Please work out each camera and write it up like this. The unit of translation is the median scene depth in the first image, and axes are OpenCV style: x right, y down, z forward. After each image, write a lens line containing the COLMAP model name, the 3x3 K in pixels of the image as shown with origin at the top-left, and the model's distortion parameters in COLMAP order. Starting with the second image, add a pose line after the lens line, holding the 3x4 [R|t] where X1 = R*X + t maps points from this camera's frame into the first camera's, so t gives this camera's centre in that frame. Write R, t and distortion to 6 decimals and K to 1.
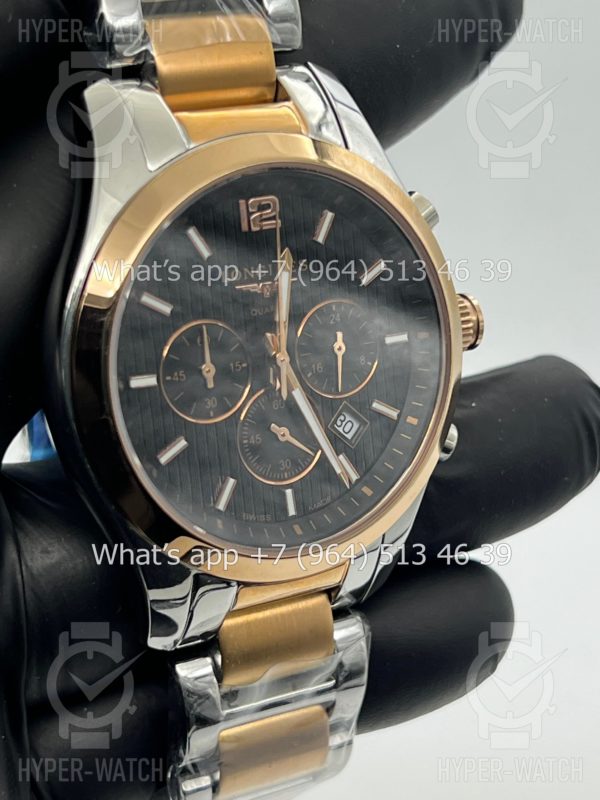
lens RADIAL K [[1795.7, 0, 300.0], [0, 1795.7, 400.0], [0, 0, 1]] dist [0.155215, -0.441310]
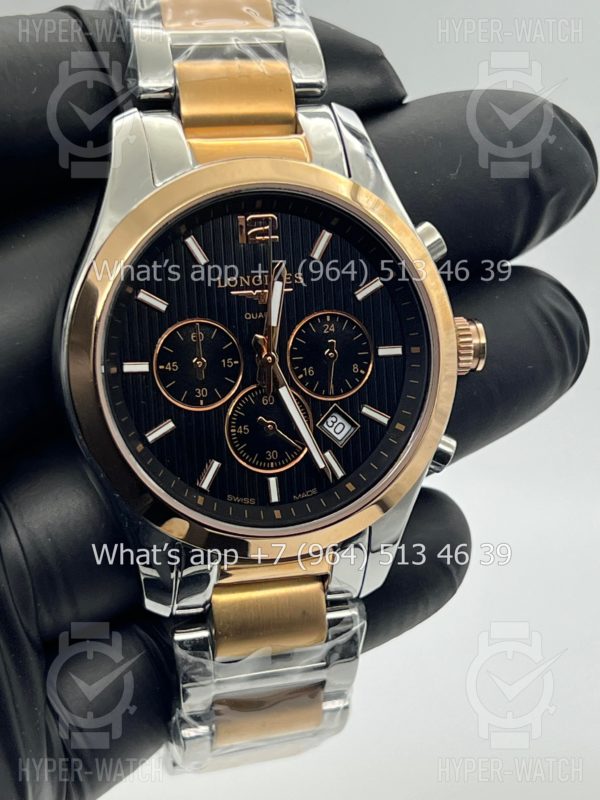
lens RADIAL K [[1795.7, 0, 300.0], [0, 1795.7, 400.0], [0, 0, 1]] dist [0.155215, -0.441310]
pose [[0.960802, 0.055394, -0.271645, 0.308494], [-0.075966, 0.994937, -0.065803, 0.073679], [0.266624, 0.083859, 0.960145, -0.065975]]
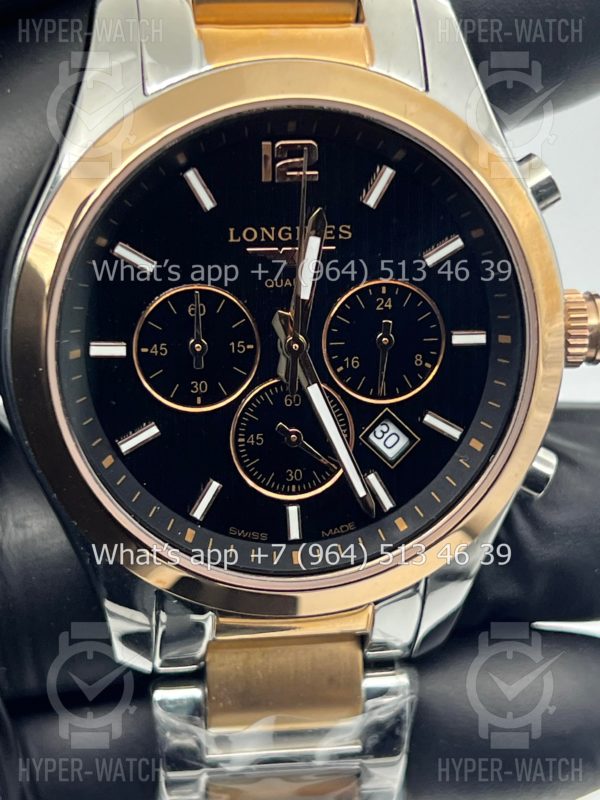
lens RADIAL K [[1795.7, 0, 300.0], [0, 1795.7, 400.0], [0, 0, 1]] dist [0.155215, -0.441310]
pose [[0.925702, 0.149473, -0.347468, 0.268953], [-0.134222, 0.988636, 0.067705, -0.052381], [0.353639, -0.016037, 0.935244, 0.247631]]
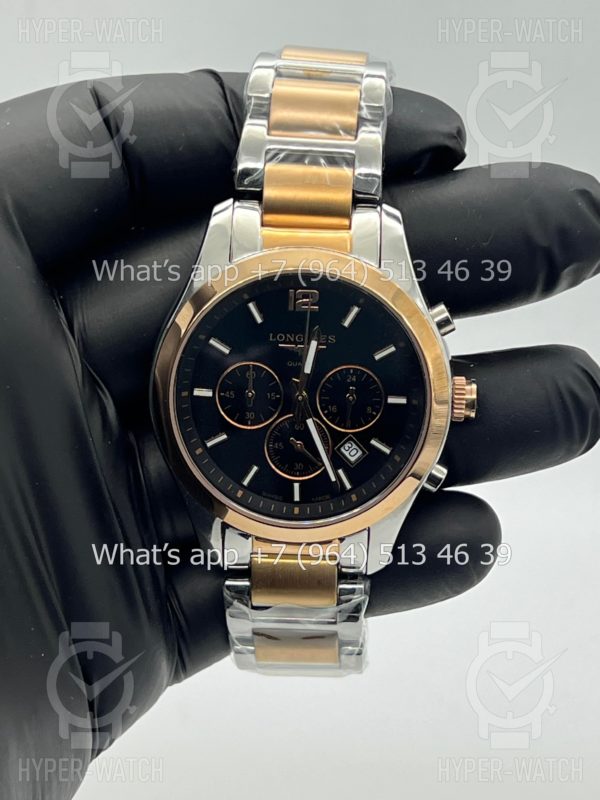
lens RADIAL K [[1795.7, 0, 300.0], [0, 1795.7, 400.0], [0, 0, 1]] dist [0.155215, -0.441310]
pose [[0.832994, 0.205451, -0.513722, 0.752232], [-0.194091, 0.978003, 0.076413, -0.133542], [0.518121, 0.036057, 0.854547, -0.284436]]
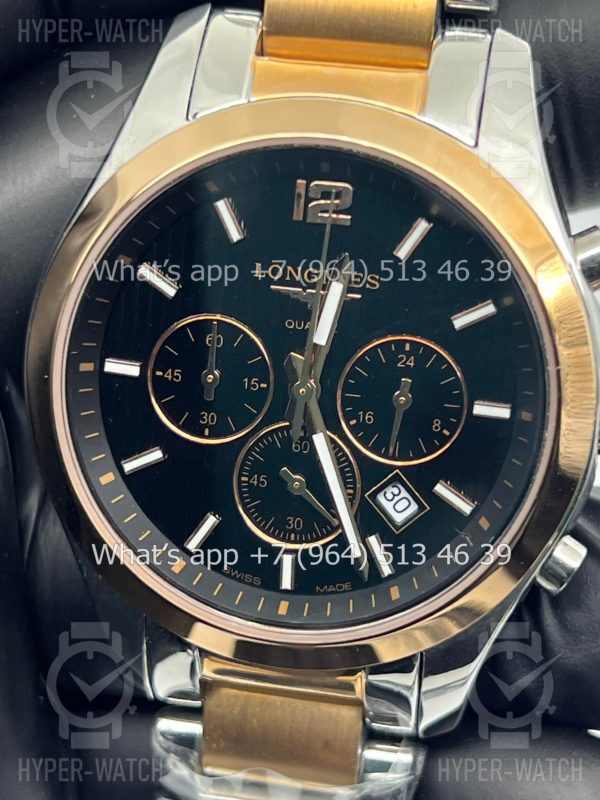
lens RADIAL K [[1795.7, 0, 300.0], [0, 1795.7, 400.0], [0, 0, 1]] dist [0.155215, -0.441310]
pose [[0.752832, 0.262994, -0.603389, 0.451119], [-0.258398, 0.961201, 0.096556, -0.091921], [0.605372, 0.083224, 0.791580, 0.377573]]
